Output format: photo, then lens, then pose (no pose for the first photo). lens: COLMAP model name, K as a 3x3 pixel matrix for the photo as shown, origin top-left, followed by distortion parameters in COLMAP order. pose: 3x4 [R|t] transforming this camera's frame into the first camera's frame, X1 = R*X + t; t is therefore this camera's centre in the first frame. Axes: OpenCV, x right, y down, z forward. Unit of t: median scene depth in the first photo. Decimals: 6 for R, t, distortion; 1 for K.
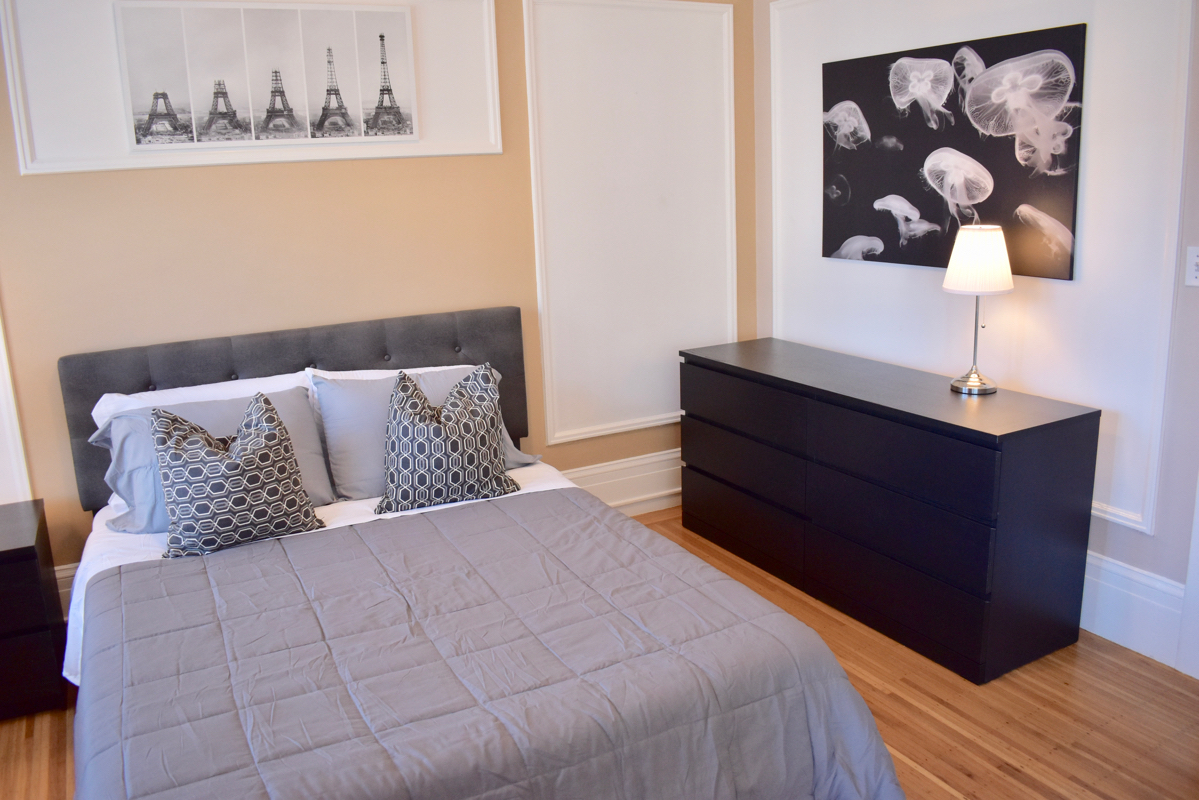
lens RADIAL K [[935.2, 0, 605.8], [0, 935.2, 396.1], [0, 0, 1]] dist [-0.094867, 0.011548]
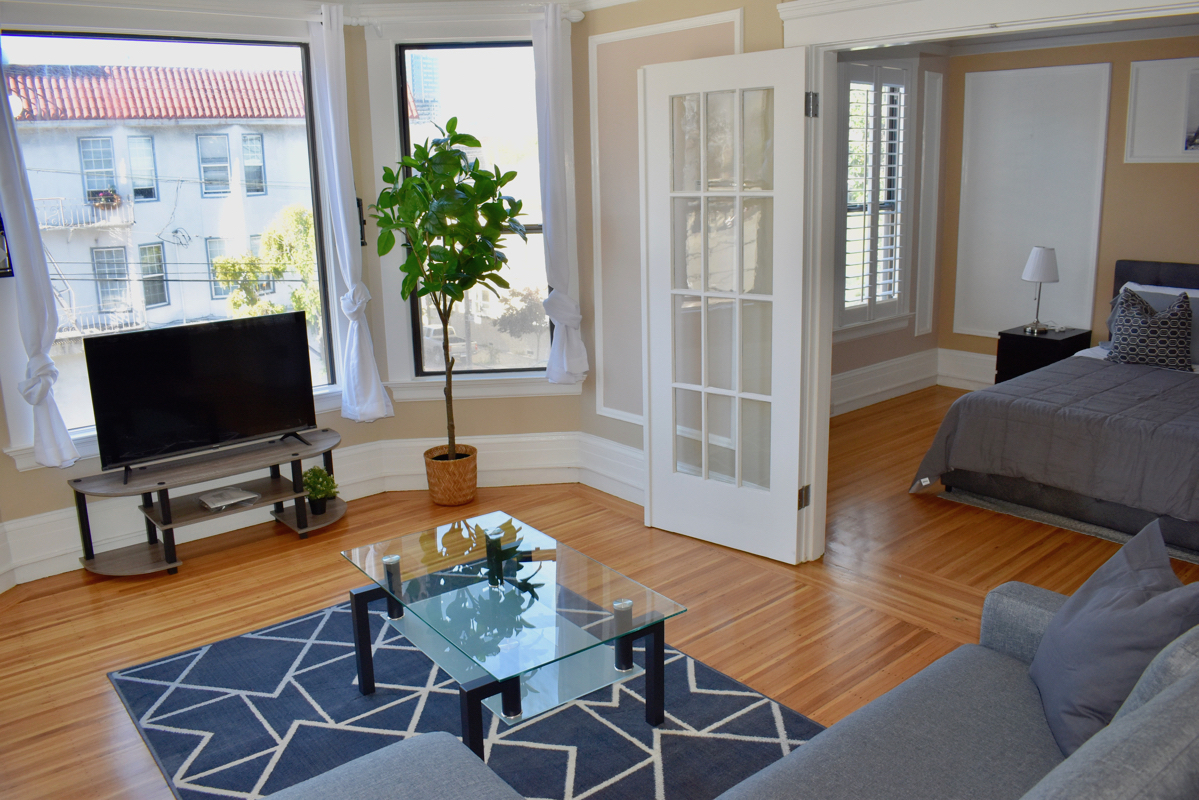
lens RADIAL K [[935.2, 0, 605.8], [0, 935.2, 396.1], [0, 0, 1]] dist [-0.094867, 0.011548]
pose [[0.226335, 0.258936, -0.939002, 0.971783], [-0.210693, 0.954211, 0.212345, 0.049751], [0.950989, 0.149780, 0.270527, -0.472793]]
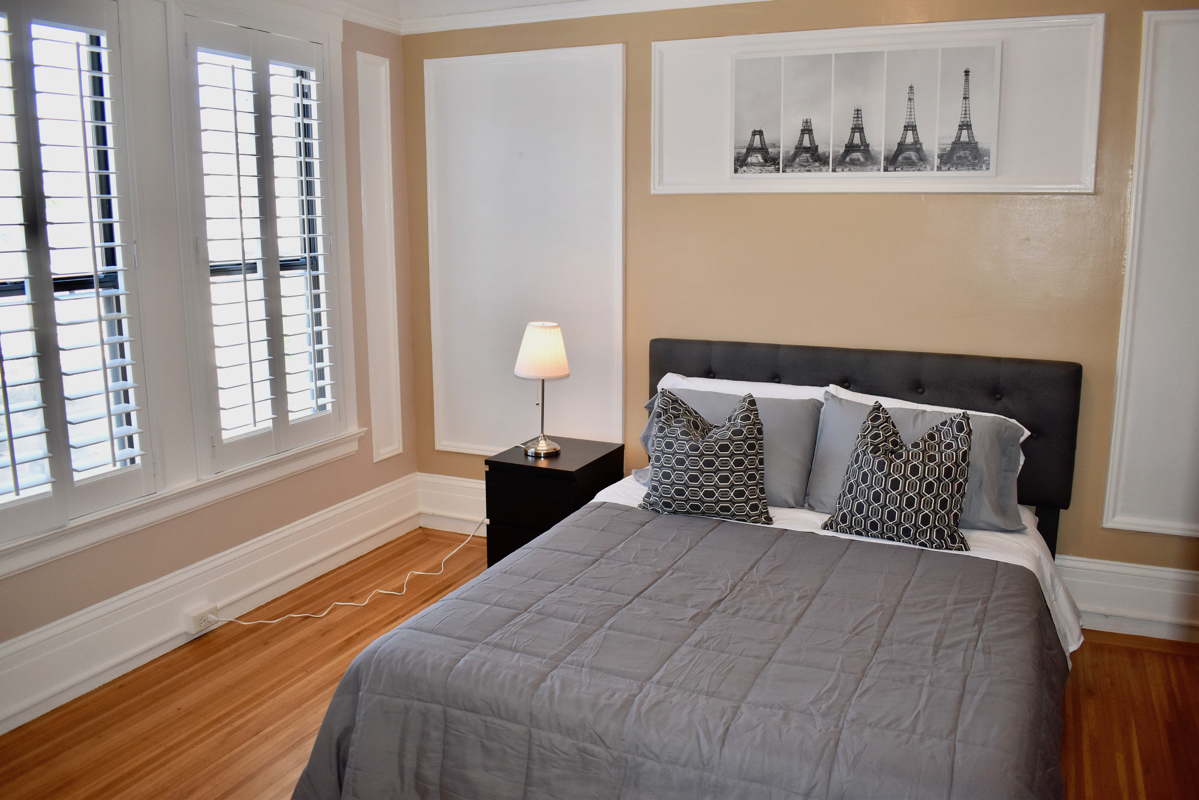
lens RADIAL K [[935.2, 0, 605.8], [0, 935.2, 396.1], [0, 0, 1]] dist [-0.094867, 0.011548]
pose [[0.613964, 0.184871, -0.767379, 0.361911], [-0.203794, 0.976351, 0.072164, -0.043360], [0.762572, 0.112082, 0.637120, 0.119554]]
